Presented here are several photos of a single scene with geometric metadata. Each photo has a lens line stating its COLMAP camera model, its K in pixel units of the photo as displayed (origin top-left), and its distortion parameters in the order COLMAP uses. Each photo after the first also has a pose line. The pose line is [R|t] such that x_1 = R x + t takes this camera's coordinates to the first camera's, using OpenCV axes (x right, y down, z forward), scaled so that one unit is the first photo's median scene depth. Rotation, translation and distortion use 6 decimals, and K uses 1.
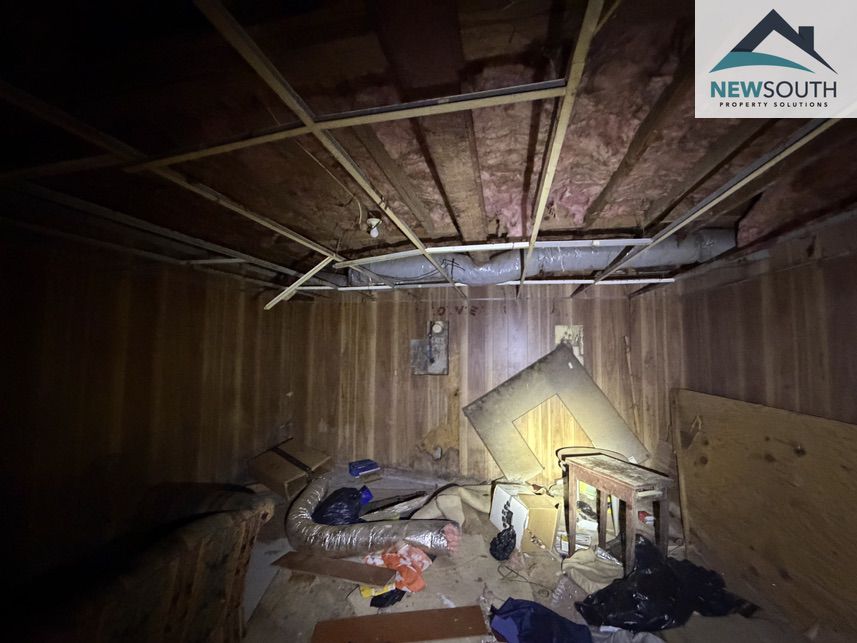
lens RADIAL K [[340.0, 0, 423.9], [0, 340.0, 320.9], [0, 0, 1]] dist [0.000428, -0.000354]
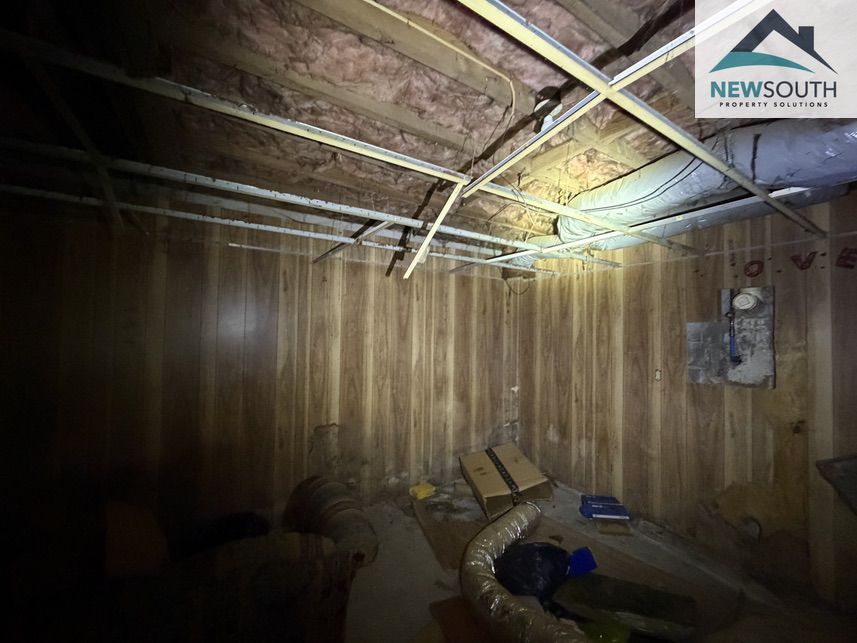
lens RADIAL K [[340.0, 0, 425.5], [0, 340.0, 321.0], [0, 0, 1]] dist [0.000428, -0.000354]
pose [[0.706125, -0.019203, -0.707827, 0.064867], [0.036418, 0.999294, 0.009221, 0.030737], [0.707150, -0.032289, 0.706326, 0.259970]]
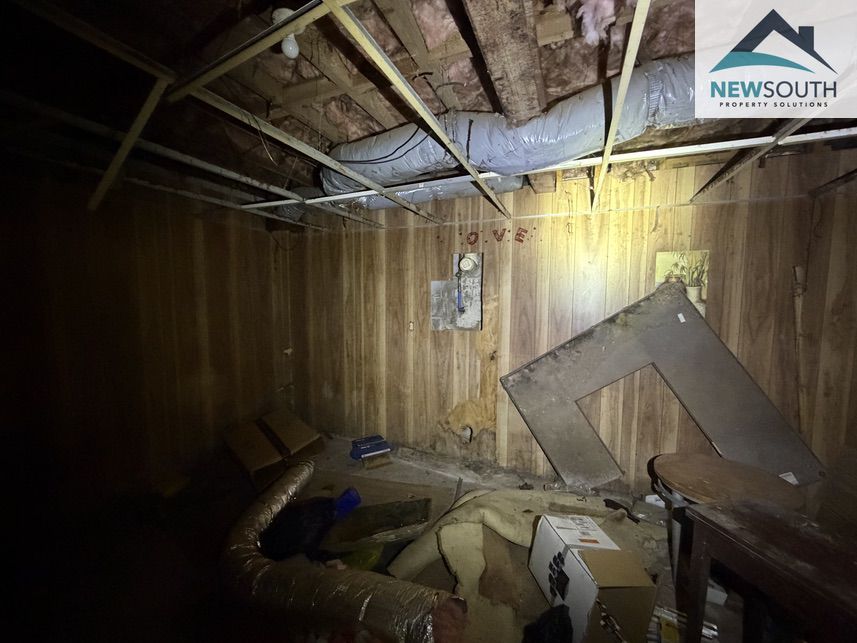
lens RADIAL K [[340.0, 0, 424.1], [0, 340.0, 320.8], [0, 0, 1]] dist [0.000428, -0.000354]
pose [[0.984192, 0.005379, -0.177026, 0.078816], [0.020347, 0.989487, 0.143187, 0.036701], [0.175935, -0.144525, 0.973735, 0.299047]]
